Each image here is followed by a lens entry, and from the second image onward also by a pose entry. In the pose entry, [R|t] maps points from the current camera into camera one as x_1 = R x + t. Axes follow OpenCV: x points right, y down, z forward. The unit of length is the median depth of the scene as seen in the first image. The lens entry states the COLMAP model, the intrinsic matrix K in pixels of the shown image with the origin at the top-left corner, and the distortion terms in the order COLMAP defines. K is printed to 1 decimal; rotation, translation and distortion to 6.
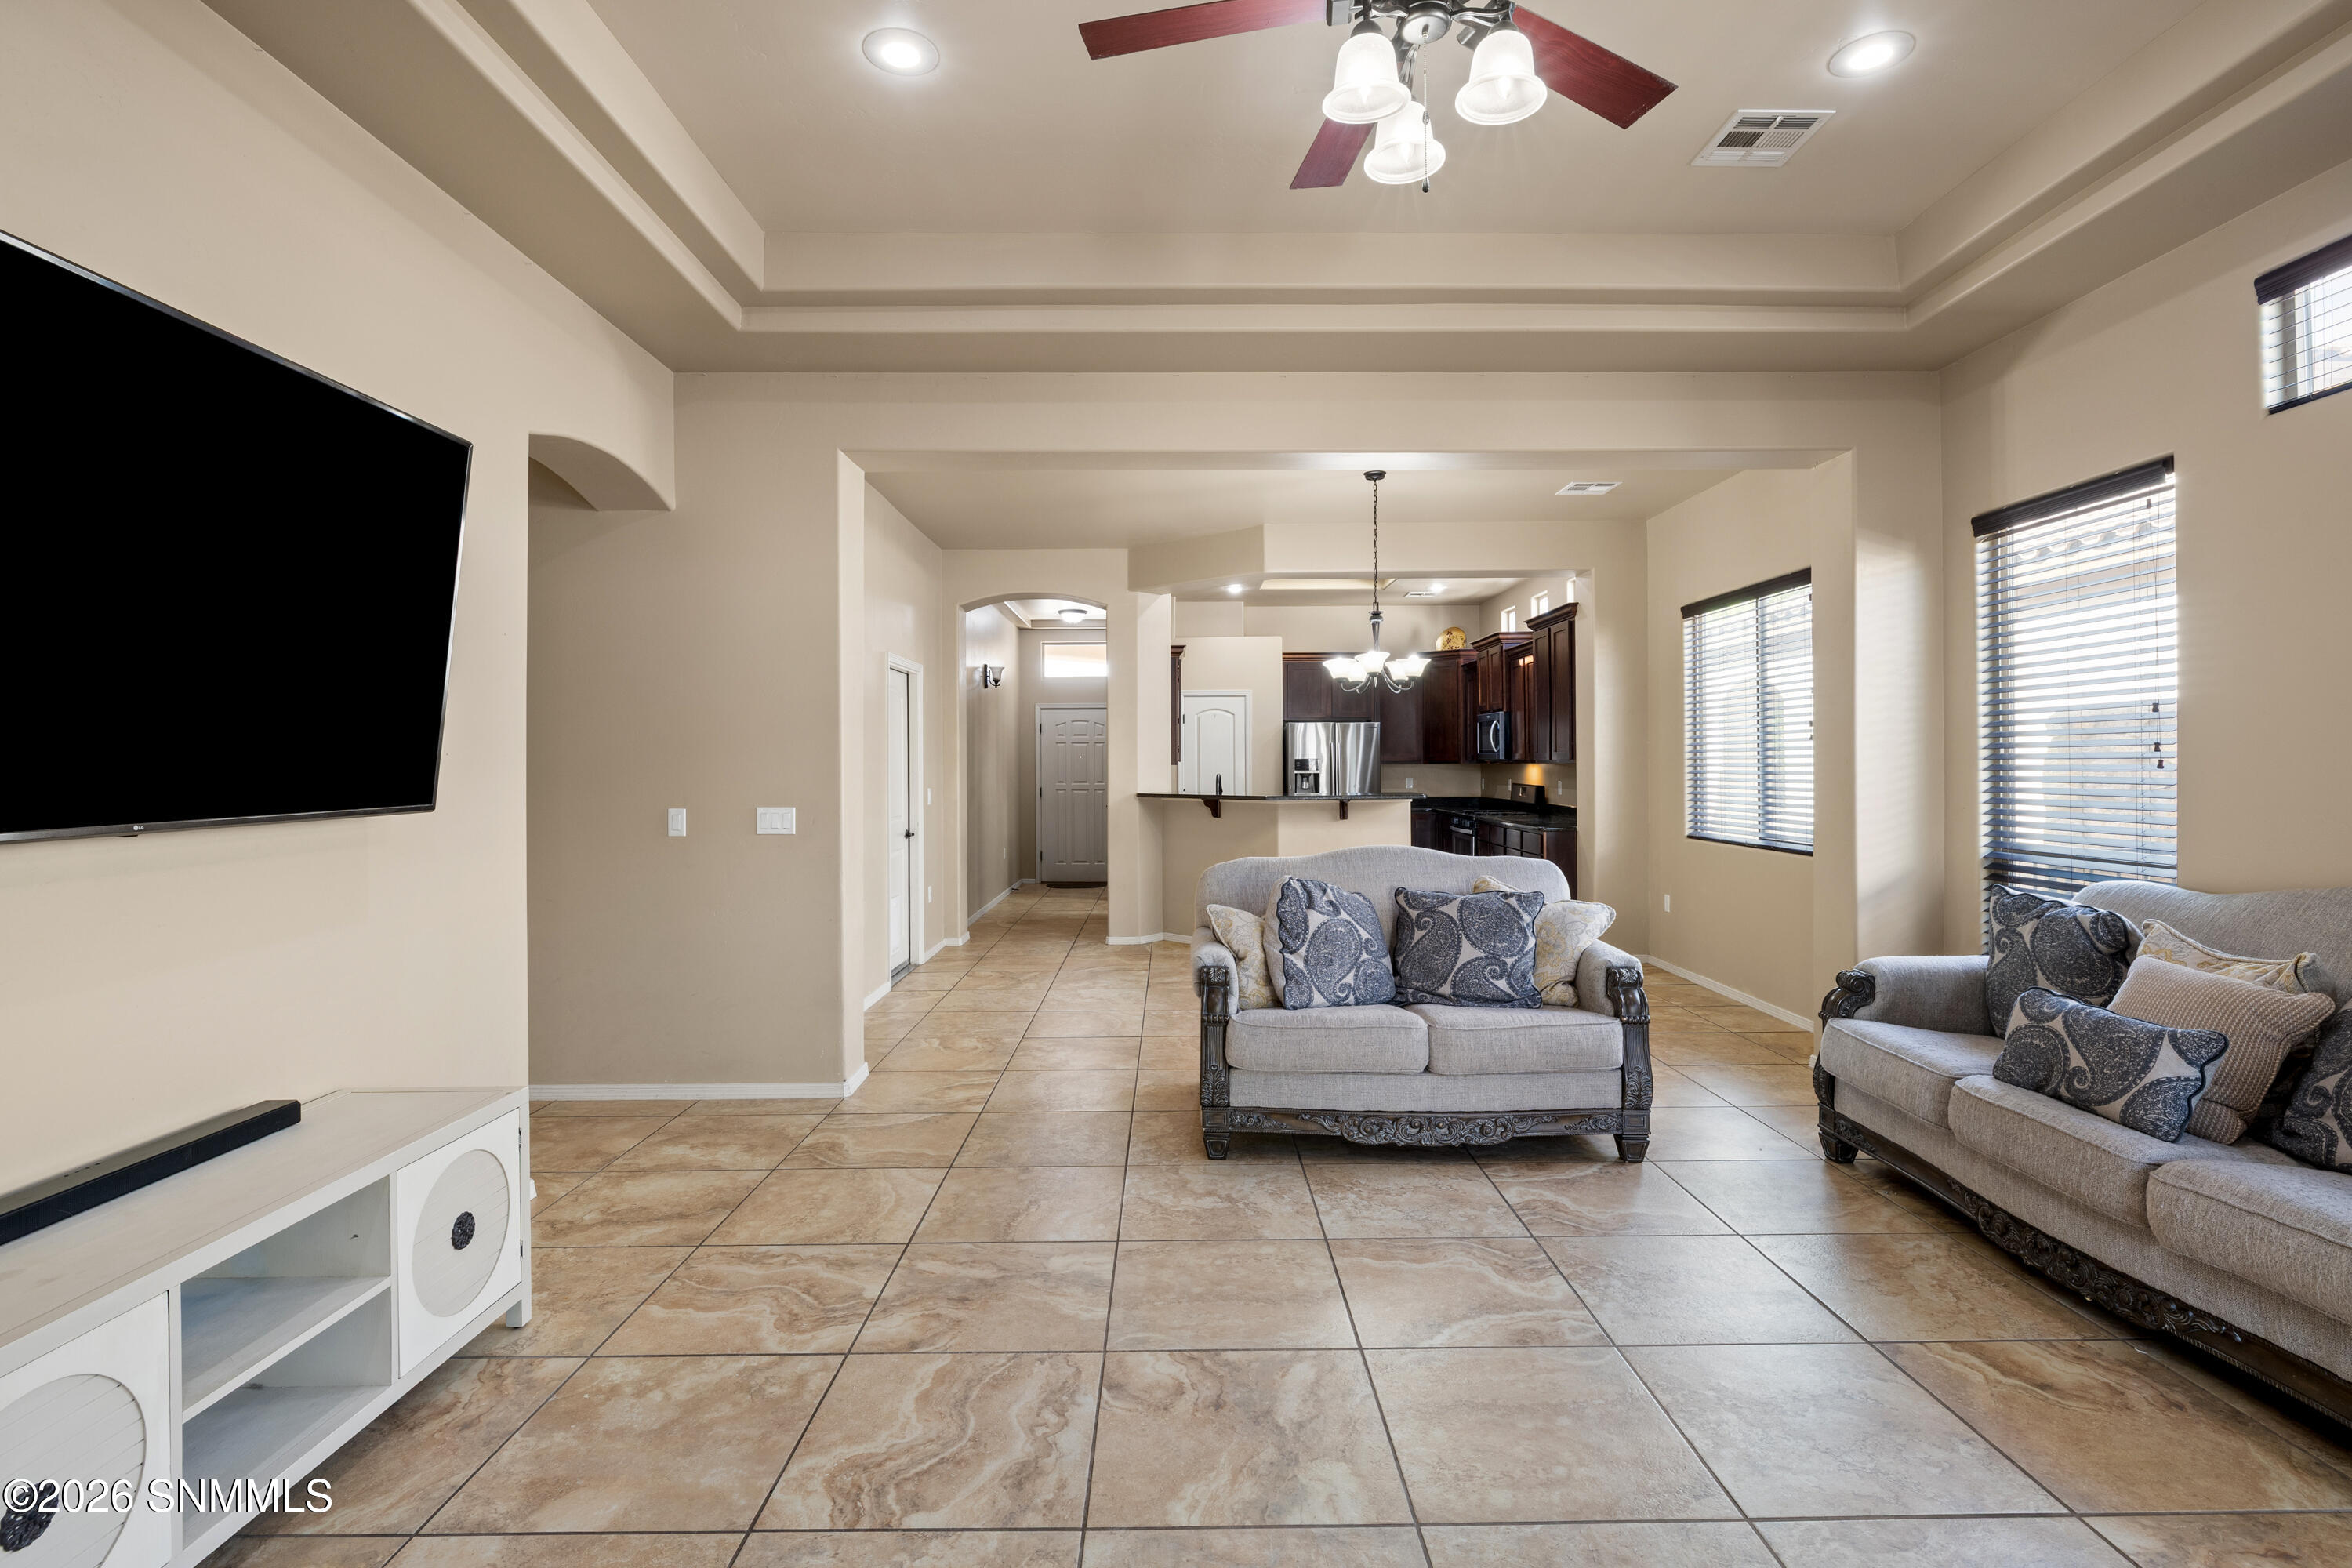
lens RADIAL K [[1131.8, 0, 1184.4], [0, 1131.8, 756.6], [0, 0, 1]] dist [0.001795, 0.000256]
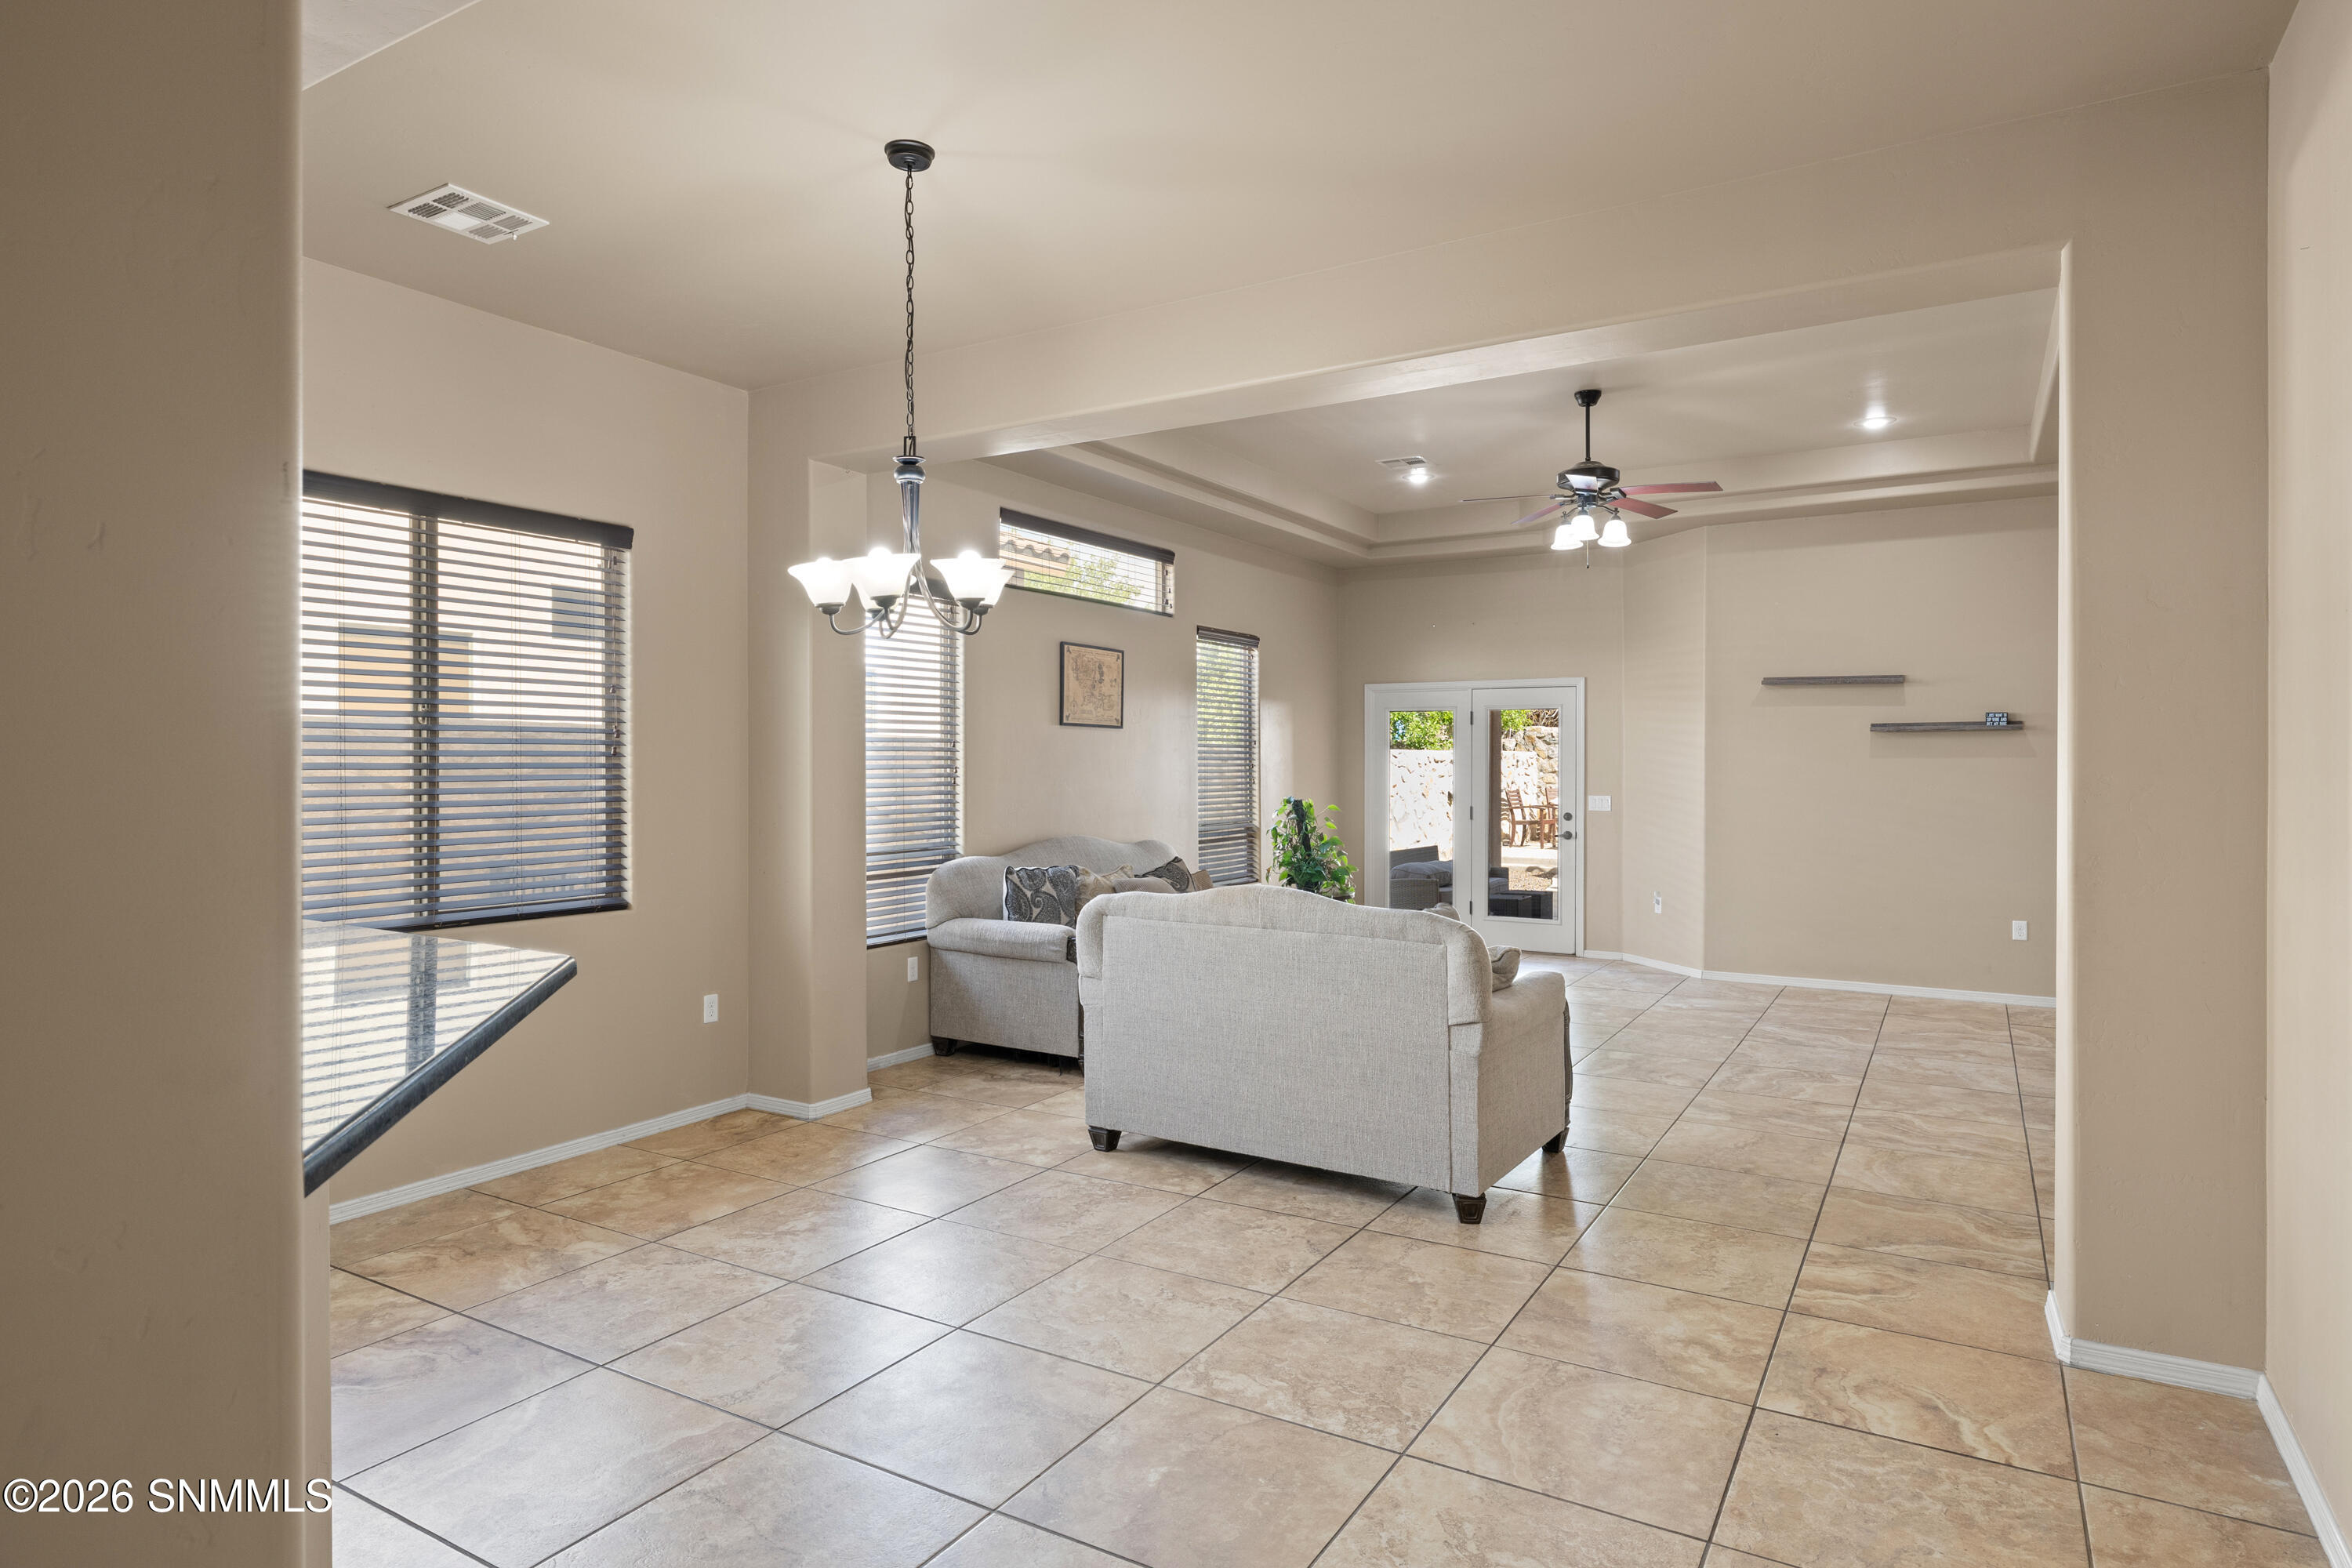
lens RADIAL K [[1311.1, 0, 1178.3], [0, 1311.1, 775.1], [0, 0, 1]] dist [0.001891, -0.000089]
pose [[-0.853168, 0.002965, 0.521628, -0.442840], [0.002867, 0.999995, -0.000994, 0.000215], [-0.521628, 0.000647, -0.853173, 3.146677]]
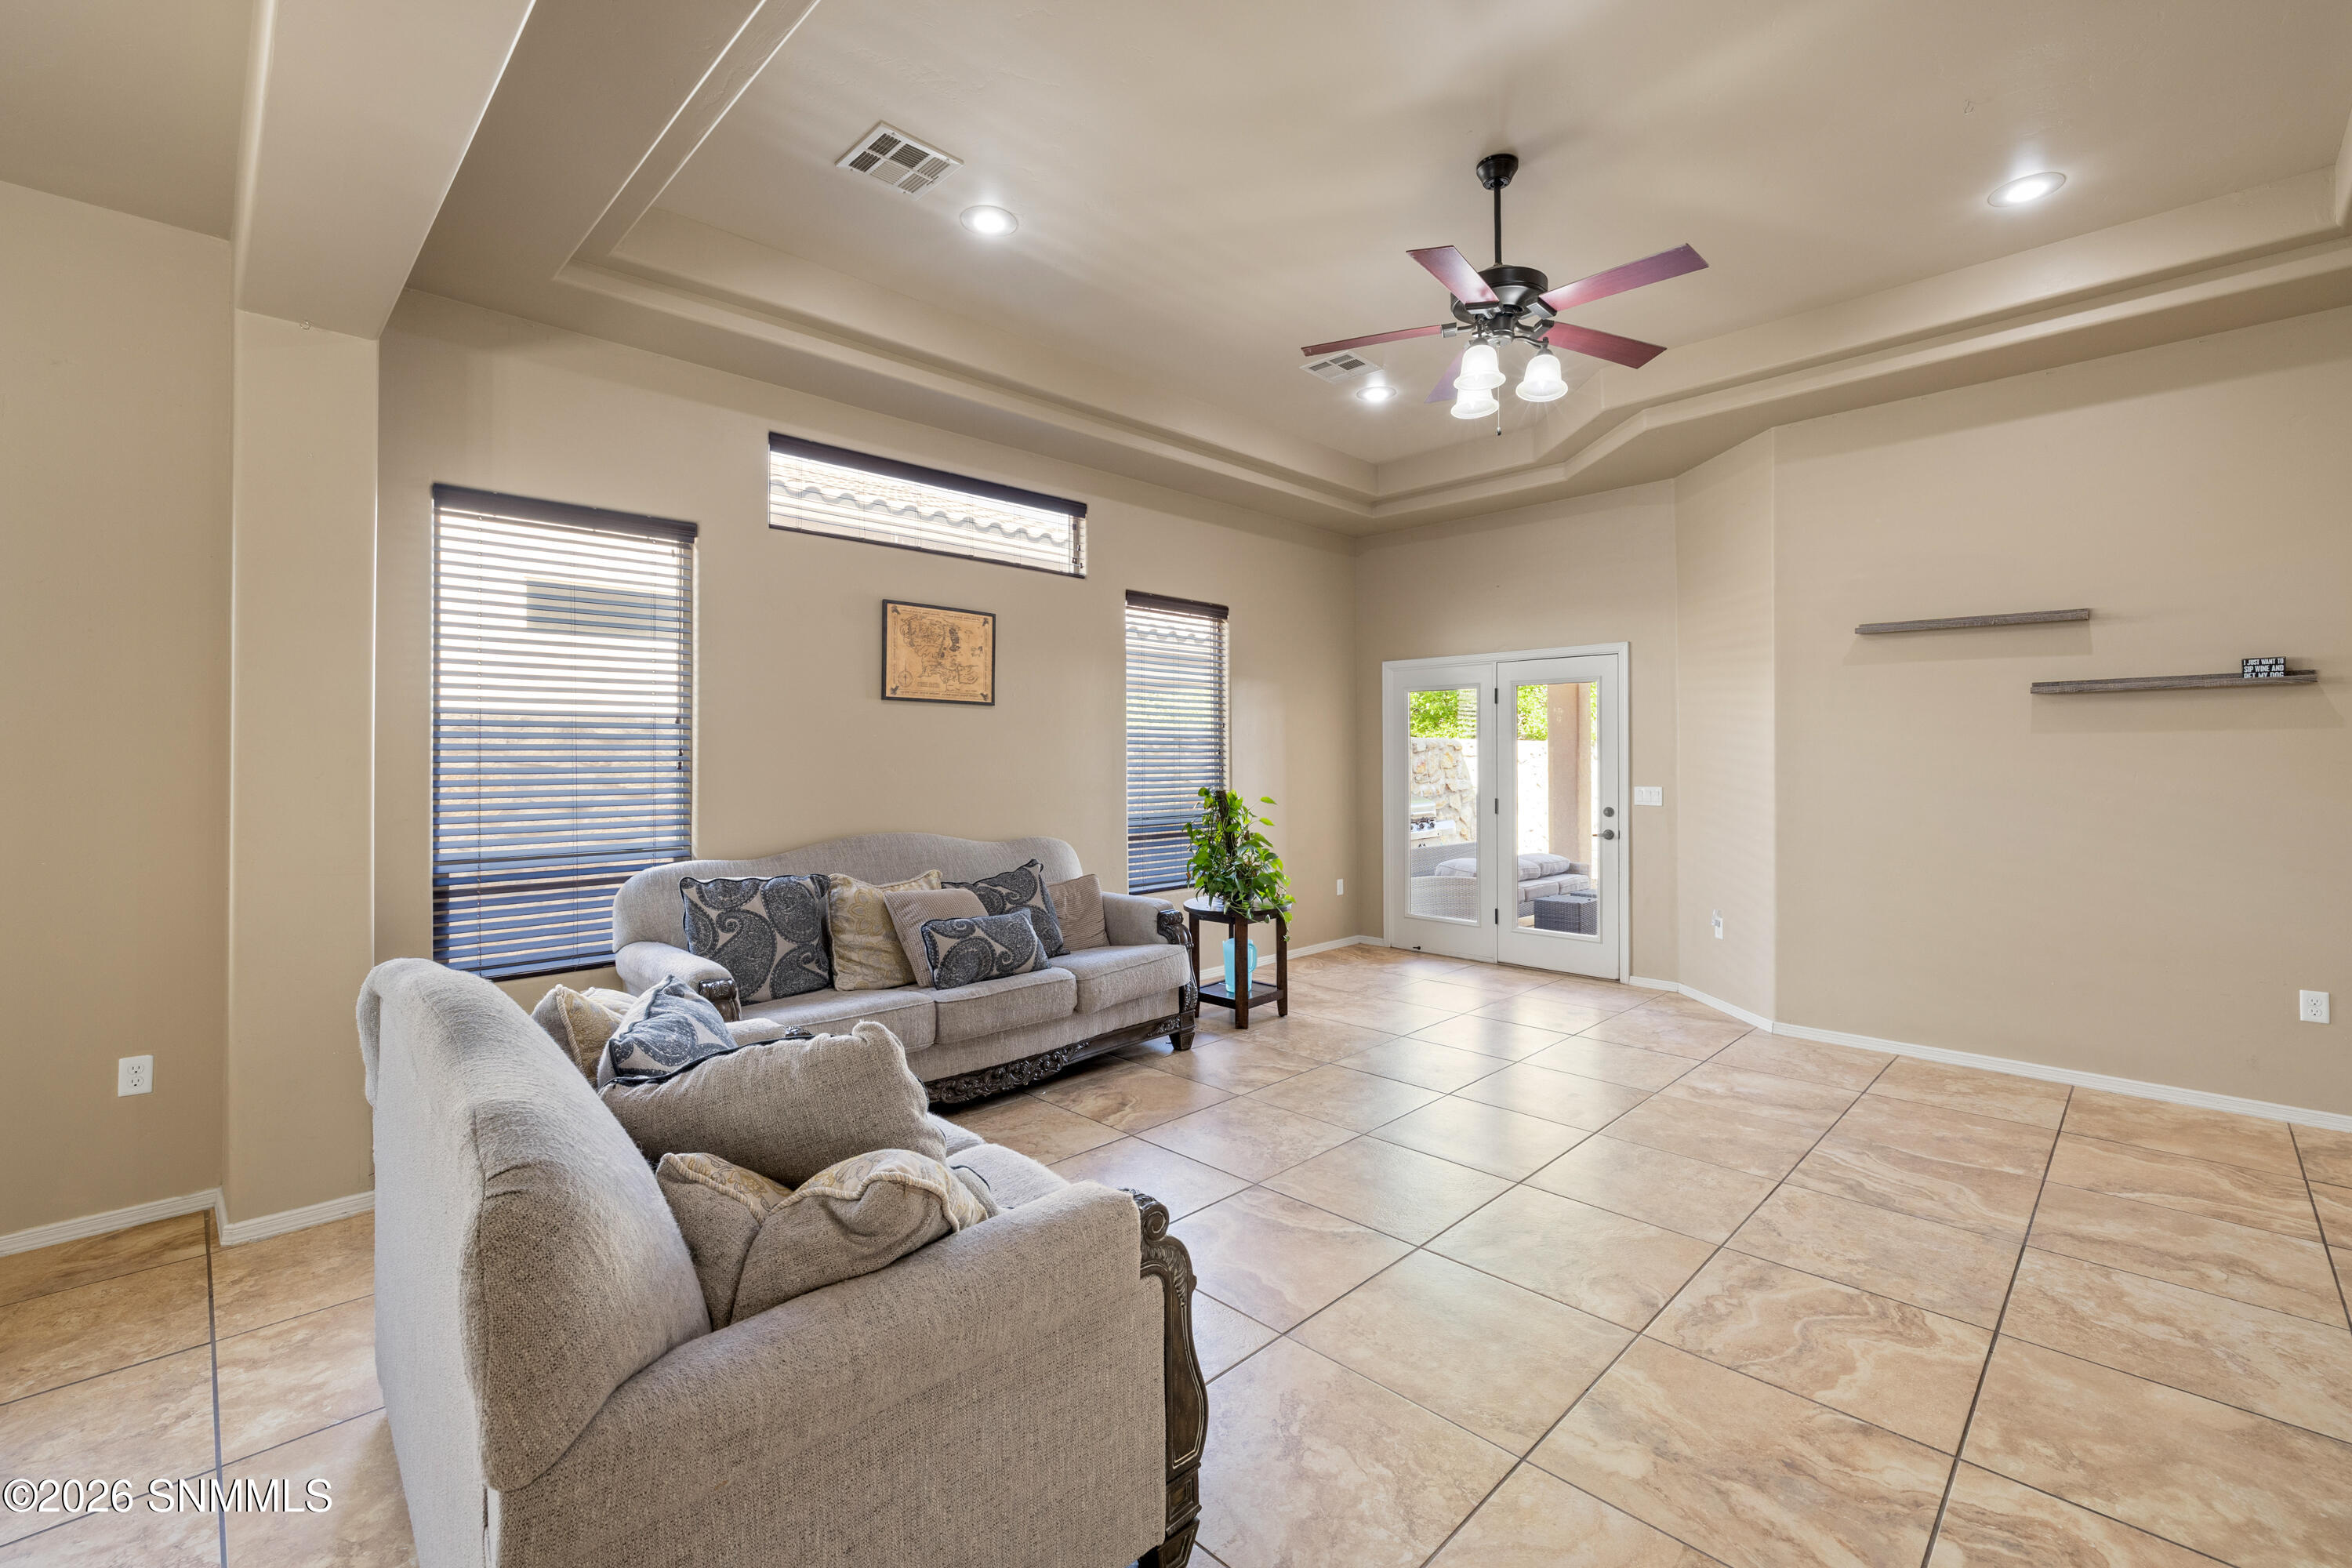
lens RADIAL K [[995.8, 0, 1180.3], [0, 995.8, 757.2], [0, 0, 1]] dist [0.001602, -0.000562]
pose [[-0.703161, 0.011723, 0.710934, -0.399615], [0.003214, 0.999906, -0.013309, 0.016582], [-0.711024, -0.007074, -0.703133, 1.820985]]
